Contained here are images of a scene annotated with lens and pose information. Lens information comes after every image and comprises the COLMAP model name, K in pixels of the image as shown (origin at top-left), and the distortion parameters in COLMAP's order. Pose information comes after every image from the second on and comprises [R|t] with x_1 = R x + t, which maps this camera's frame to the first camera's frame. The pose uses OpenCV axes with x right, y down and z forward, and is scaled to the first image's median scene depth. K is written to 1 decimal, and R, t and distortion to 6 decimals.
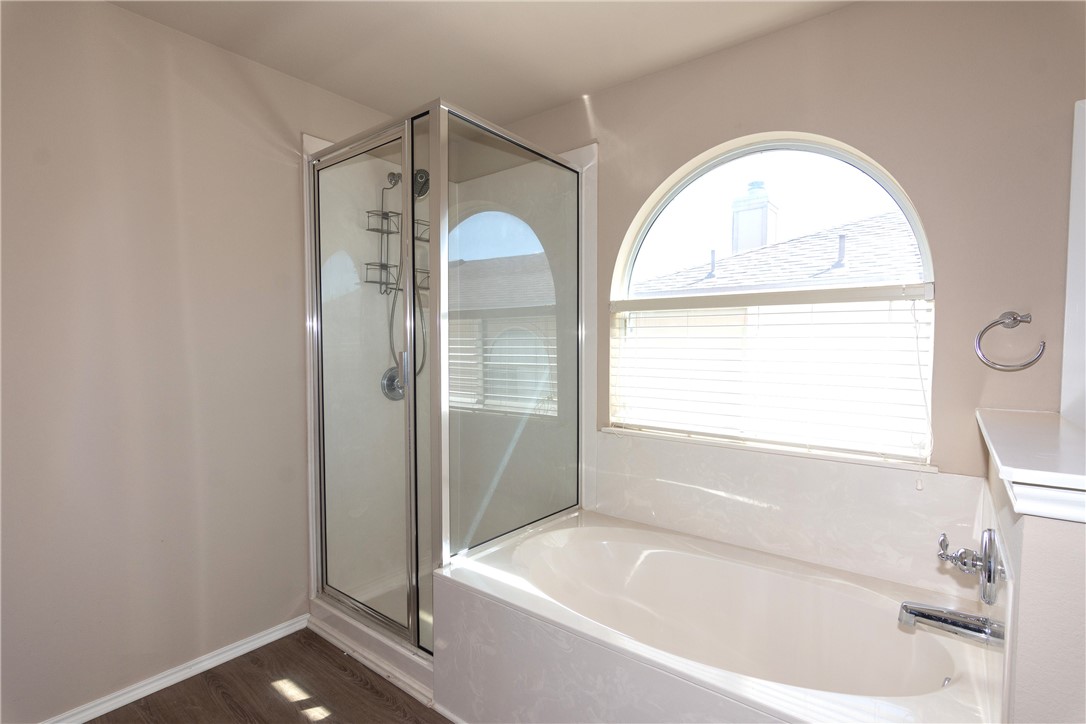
lens RADIAL K [[524.7, 0, 541.7], [0, 524.7, 364.4], [0, 0, 1]] dist [0.000688, 0.004057]
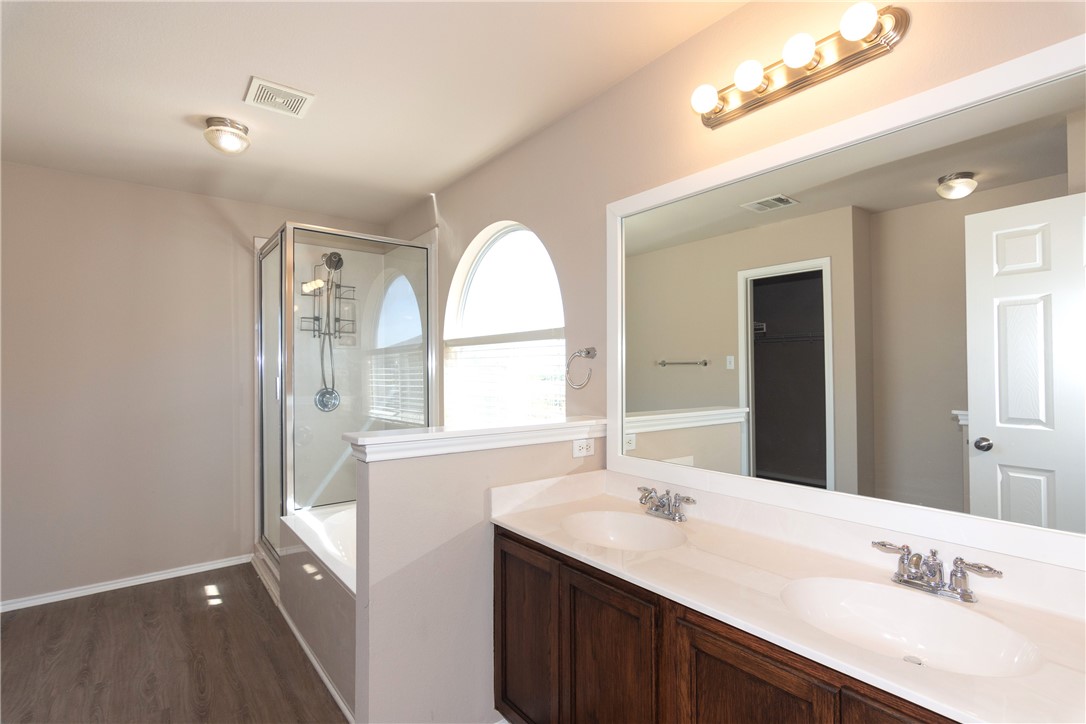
lens RADIAL K [[524.7, 0, 543.1], [0, 524.7, 365.3], [0, 0, 1]] dist [0.000688, 0.004057]
pose [[0.968856, -0.009782, -0.247430, 0.718444], [-0.002402, 0.998801, -0.048892, 0.011698], [0.247611, 0.047963, 0.967671, -0.260729]]
